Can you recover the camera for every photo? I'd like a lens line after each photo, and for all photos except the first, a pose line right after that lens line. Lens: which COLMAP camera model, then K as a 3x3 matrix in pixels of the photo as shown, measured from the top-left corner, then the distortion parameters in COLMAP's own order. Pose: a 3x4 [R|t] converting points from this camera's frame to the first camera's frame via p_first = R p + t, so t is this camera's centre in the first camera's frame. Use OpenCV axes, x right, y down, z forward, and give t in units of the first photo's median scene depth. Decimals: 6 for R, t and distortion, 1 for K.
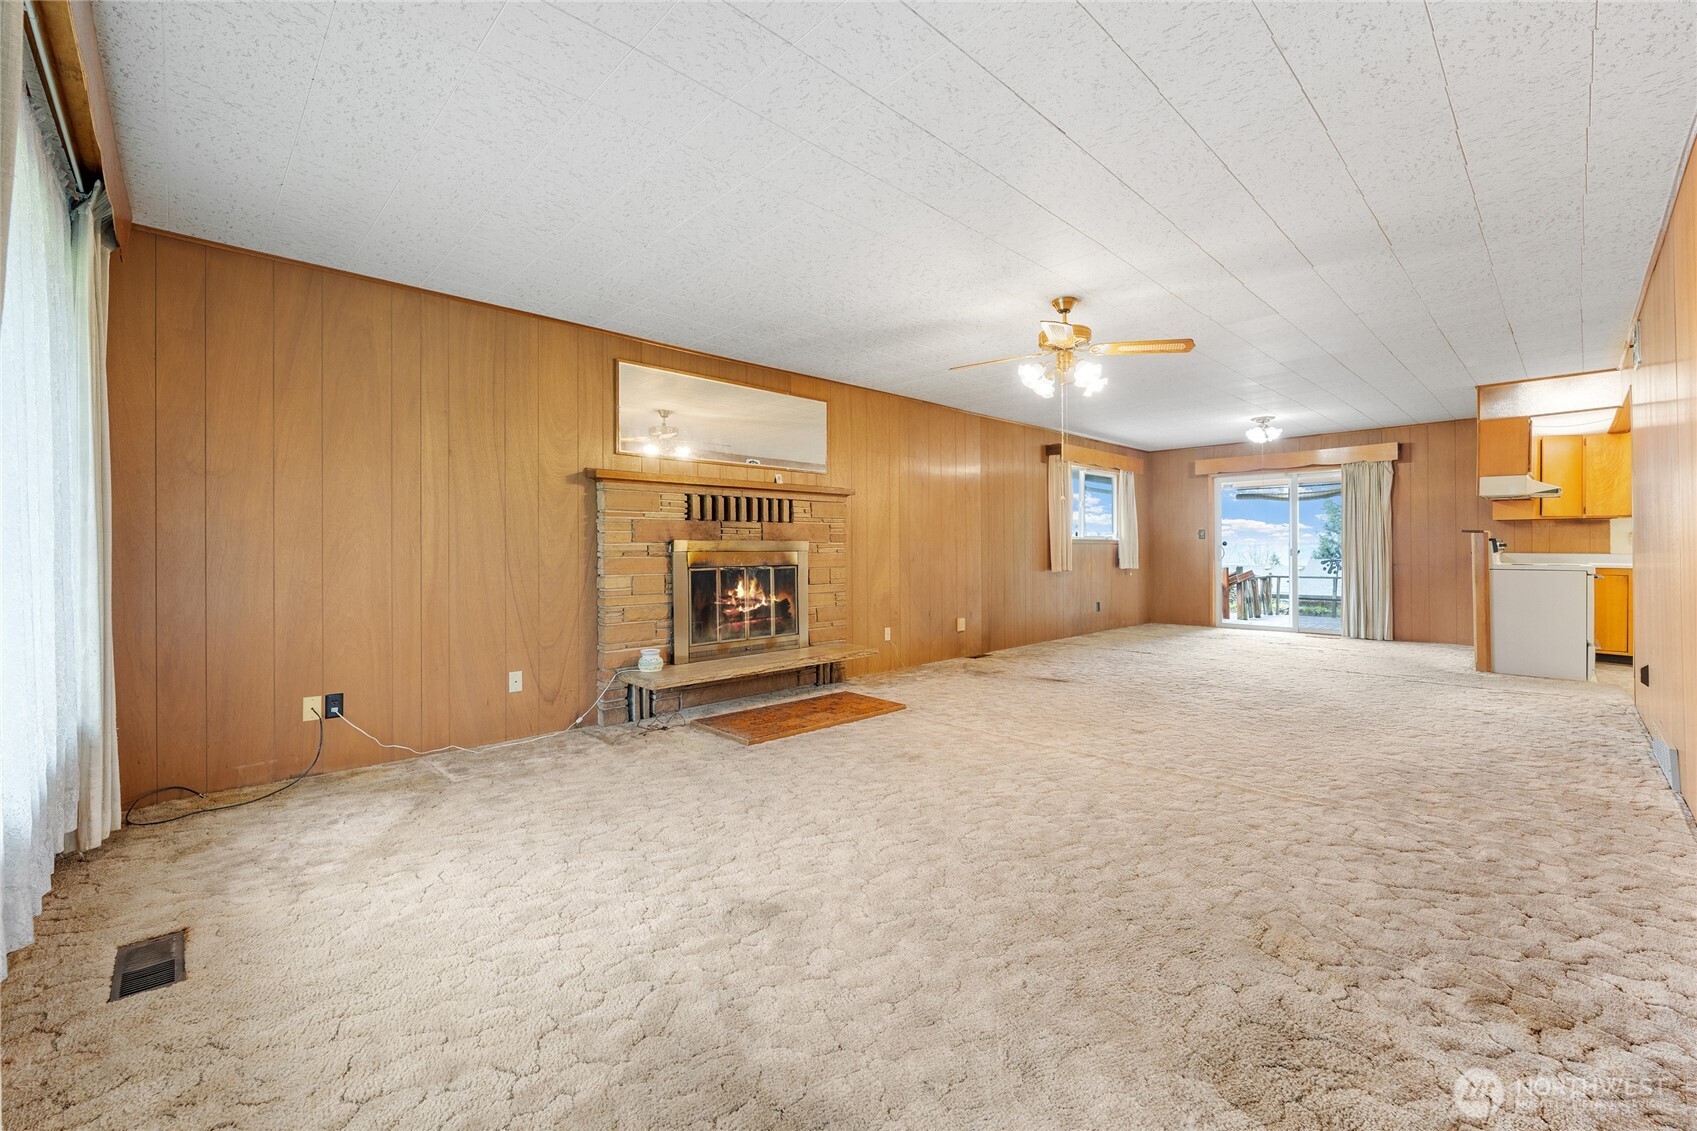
lens RADIAL K [[691.4, 0, 855.5], [0, 691.4, 557.9], [0, 0, 1]] dist [-0.003089, -0.000135]
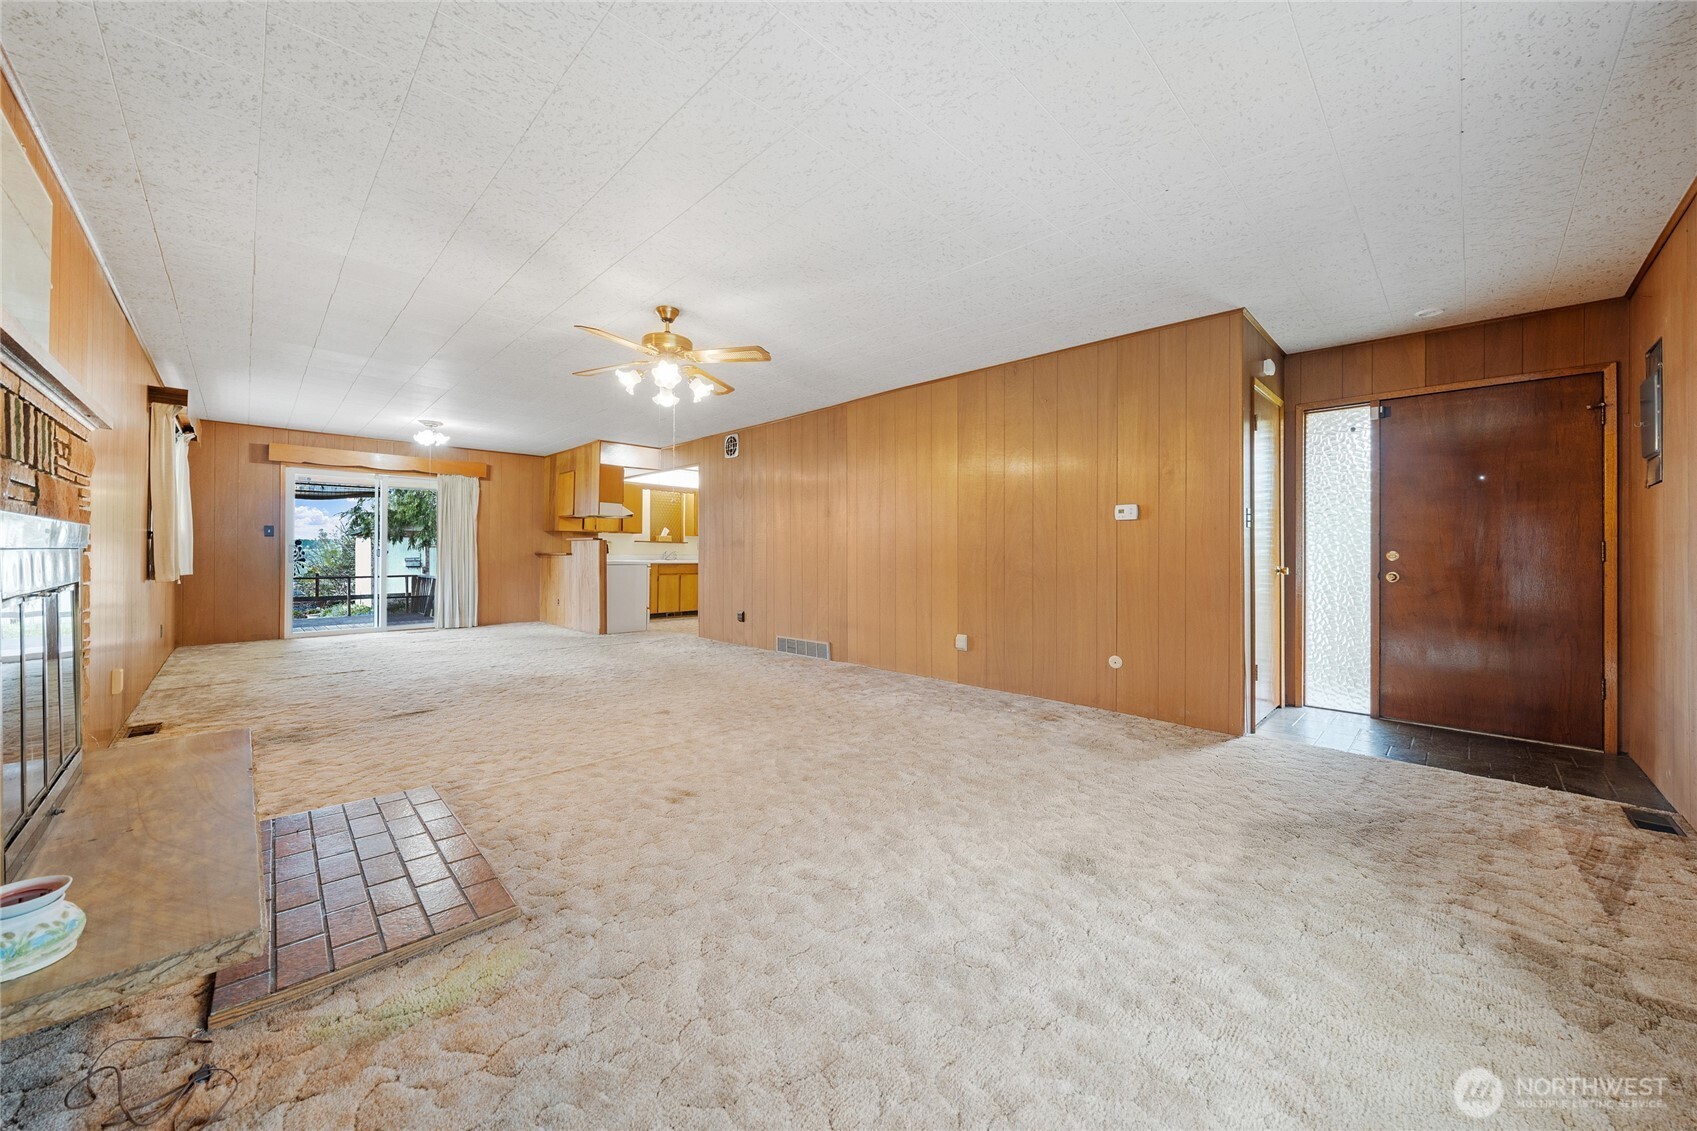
lens RADIAL K [[607.5, 0, 856.5], [0, 607.5, 555.9], [0, 0, 1]] dist [0.010723, 0.000125]
pose [[-0.010927, -0.002893, 0.999936, -0.361152], [0.004651, 0.999985, 0.002944, -0.004001], [-0.999929, 0.004683, -0.010913, 0.427750]]
